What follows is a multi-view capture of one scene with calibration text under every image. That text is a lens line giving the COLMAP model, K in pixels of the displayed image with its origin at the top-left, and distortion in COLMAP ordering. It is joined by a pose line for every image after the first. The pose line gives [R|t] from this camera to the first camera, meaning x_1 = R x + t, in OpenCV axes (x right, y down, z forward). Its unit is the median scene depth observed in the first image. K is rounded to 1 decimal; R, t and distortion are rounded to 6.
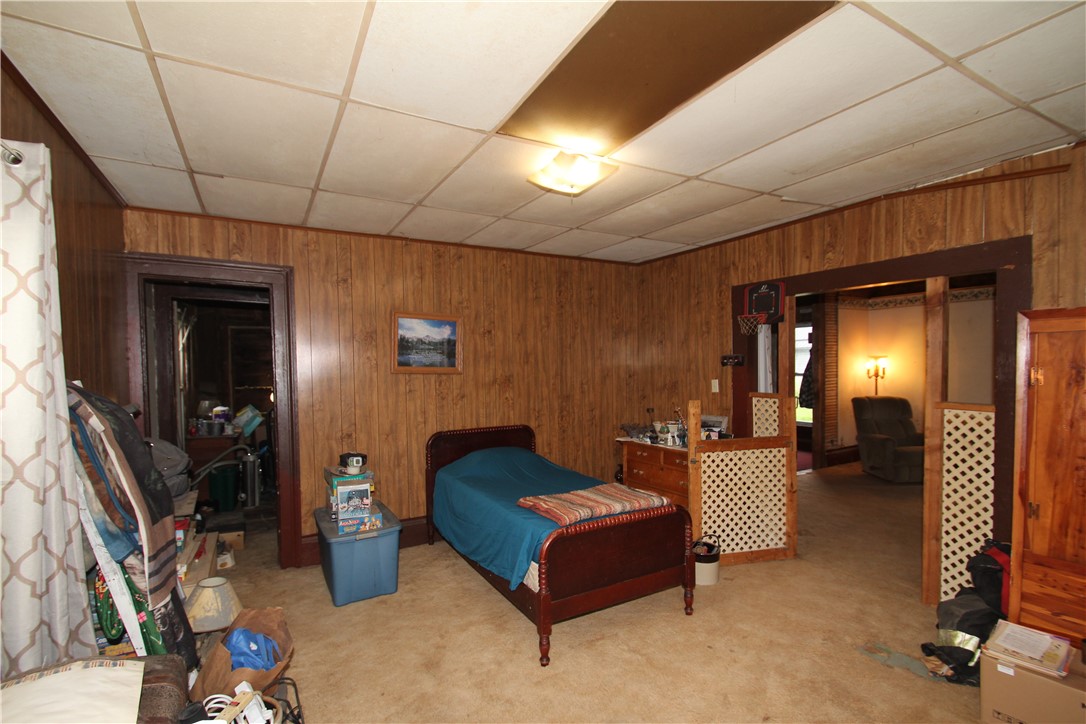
lens RADIAL K [[503.5, 0, 542.3], [0, 503.5, 379.3], [0, 0, 1]] dist [0.016785, -0.018356]
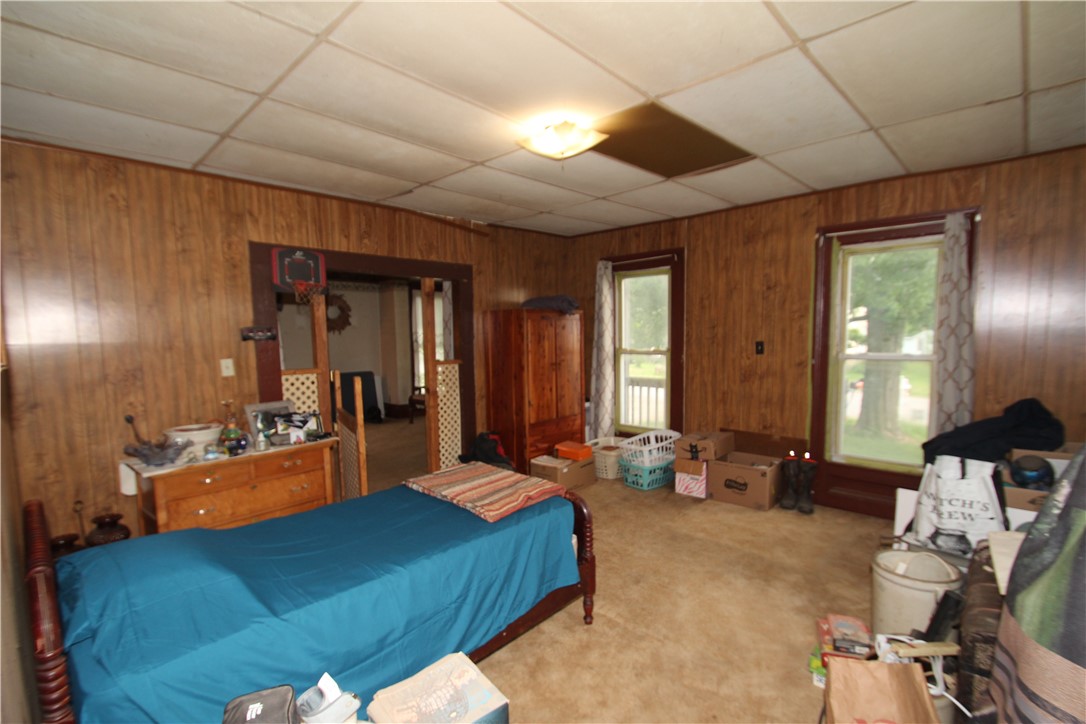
lens RADIAL K [[503.5, 0, 542.3], [0, 503.5, 379.3], [0, 0, 1]] dist [0.016785, -0.018356]
pose [[-0.293833, -0.073350, 0.953038, -0.602354], [0.047662, 0.994687, 0.091250, -0.018877], [-0.954668, 0.072236, -0.288776, 0.891320]]
